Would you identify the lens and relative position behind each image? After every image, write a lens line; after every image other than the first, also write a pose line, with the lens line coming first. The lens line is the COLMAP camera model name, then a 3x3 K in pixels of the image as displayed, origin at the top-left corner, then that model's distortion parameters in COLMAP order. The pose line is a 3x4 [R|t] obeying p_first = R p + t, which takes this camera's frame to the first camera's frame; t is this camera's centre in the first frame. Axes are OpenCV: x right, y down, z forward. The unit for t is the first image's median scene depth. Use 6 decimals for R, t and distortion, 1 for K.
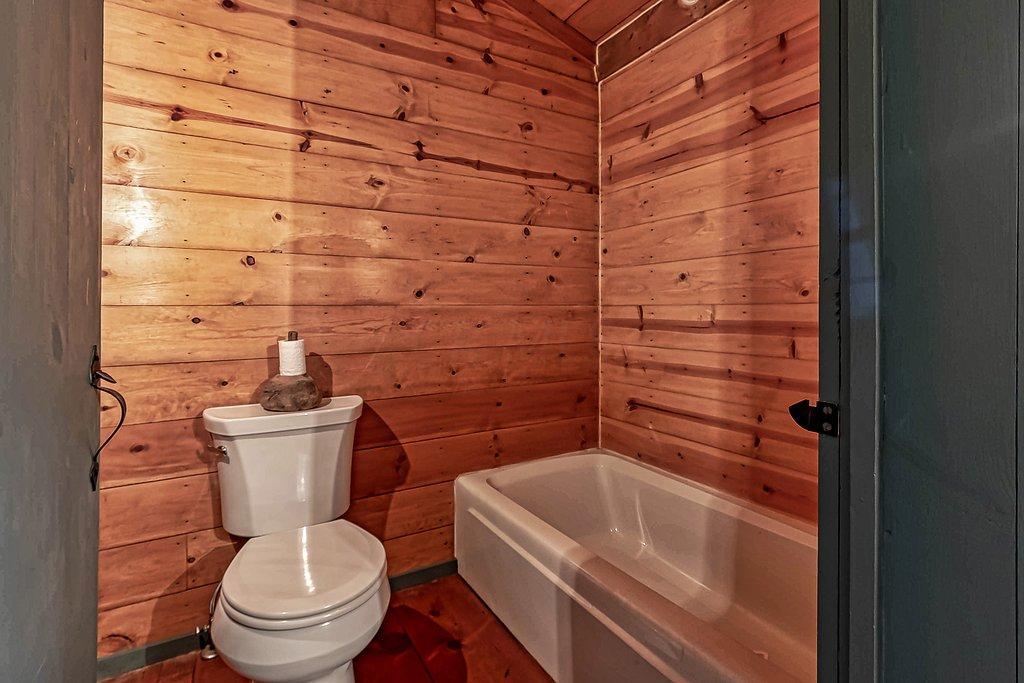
lens RADIAL K [[476.6, 0, 502.5], [0, 476.6, 316.4], [0, 0, 1]] dist [-0.004928, 0.002321]
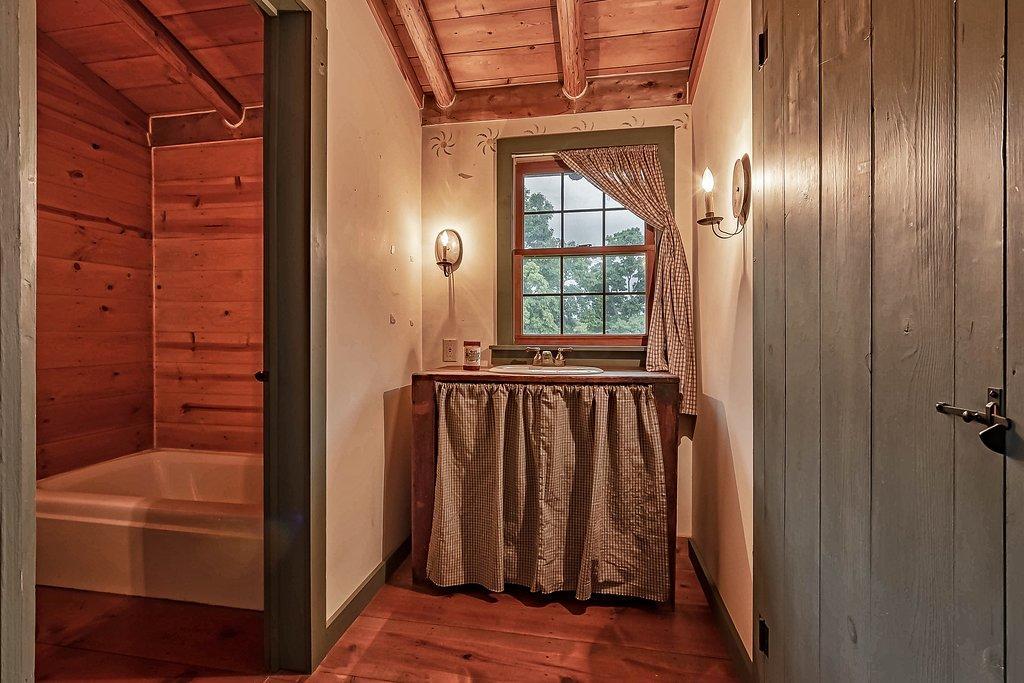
lens RADIAL K [[476.6, 0, 509.2], [0, 476.6, 340.0], [0, 0, 1]] dist [-0.004928, 0.002321]
pose [[0.643604, -0.007478, 0.765322, -0.152398], [0.002114, 0.999966, 0.007992, -0.009593], [-0.765356, -0.003526, 0.643597, -0.510744]]
